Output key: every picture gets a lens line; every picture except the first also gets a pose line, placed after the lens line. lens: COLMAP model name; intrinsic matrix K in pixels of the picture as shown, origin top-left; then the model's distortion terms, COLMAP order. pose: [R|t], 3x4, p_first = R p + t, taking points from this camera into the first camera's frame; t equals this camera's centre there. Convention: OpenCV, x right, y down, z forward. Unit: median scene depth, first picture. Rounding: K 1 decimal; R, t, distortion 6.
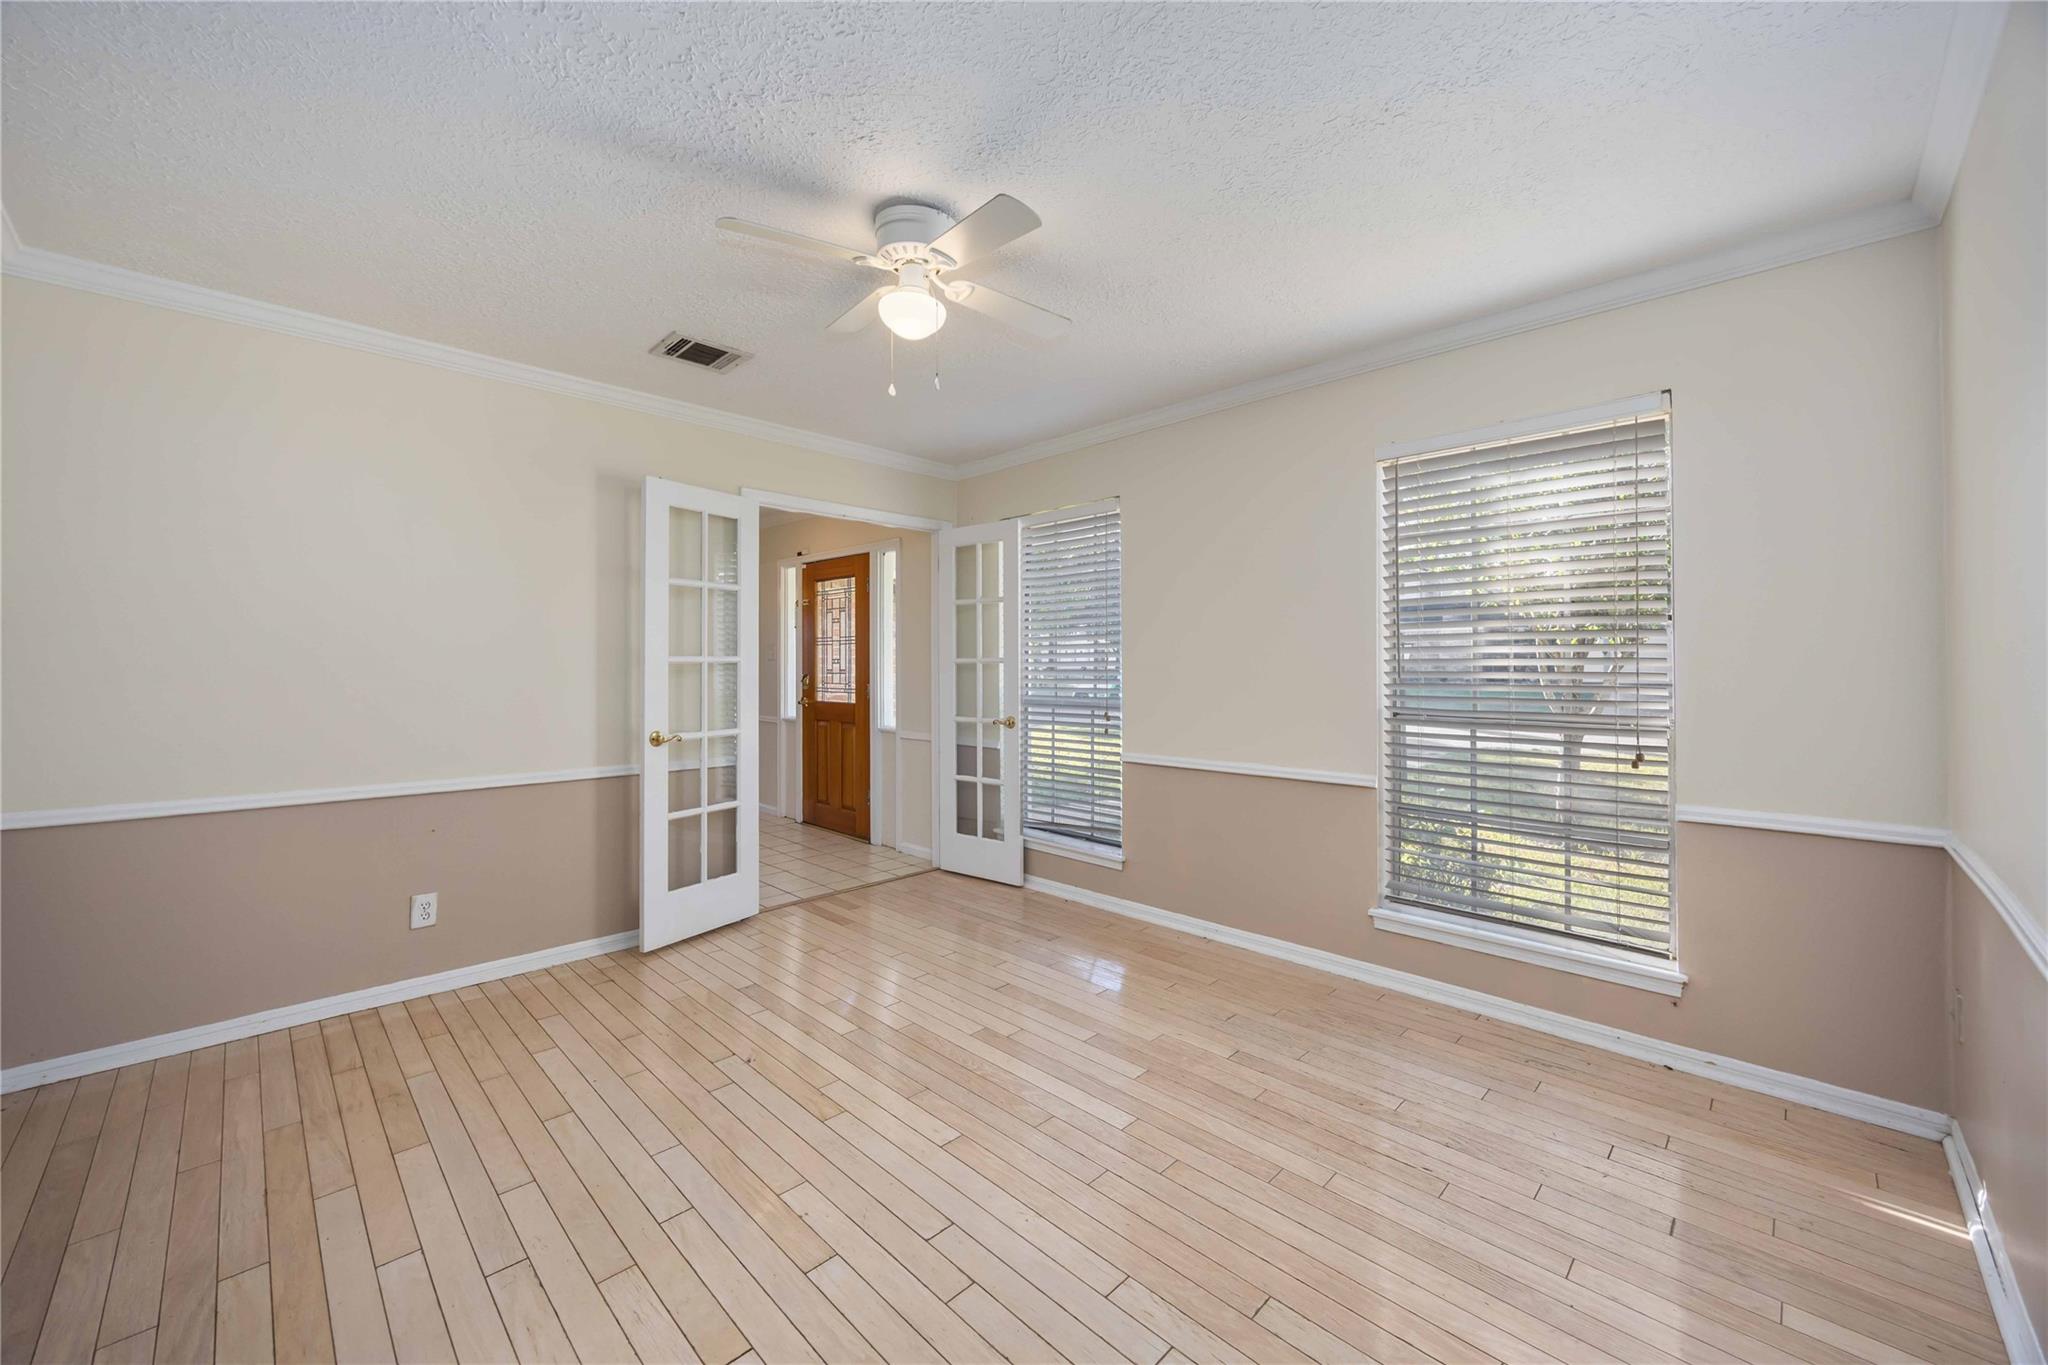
lens RADIAL K [[787.4, 0, 1018.0], [0, 787.4, 669.7], [0, 0, 1]] dist [0.000166, 0.000035]
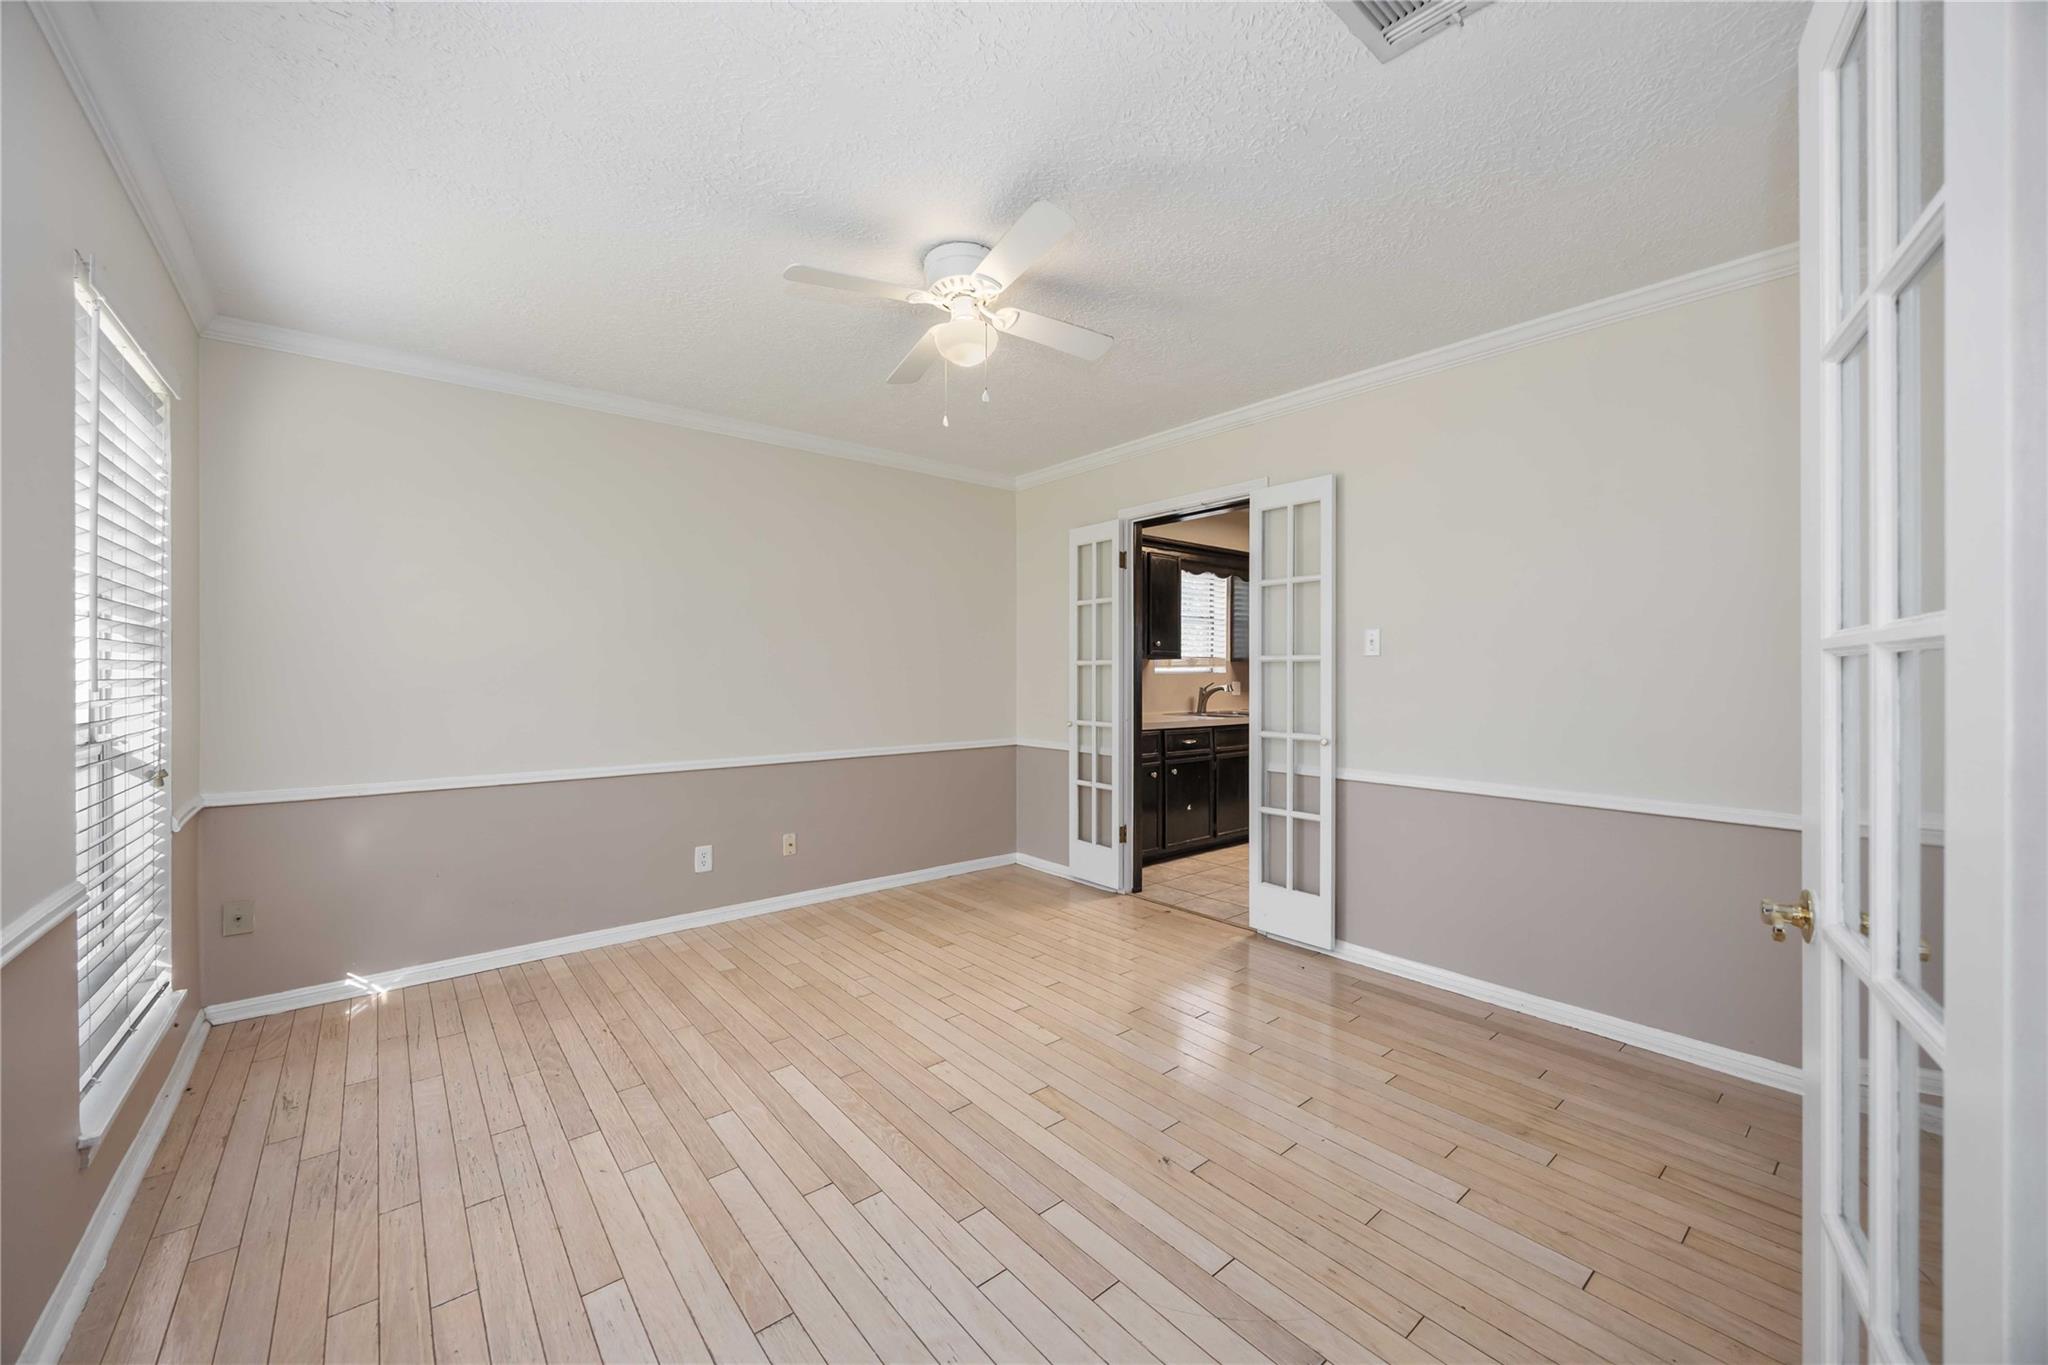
lens RADIAL K [[787.4, 0, 1018.0], [0, 787.4, 669.7], [0, 0, 1]] dist [0.000166, 0.000035]
pose [[-0.995563, 0.003191, 0.094043, -0.295288], [0.003821, 0.999971, 0.006521, -0.011329], [-0.094020, 0.006852, -0.995547, 1.985465]]
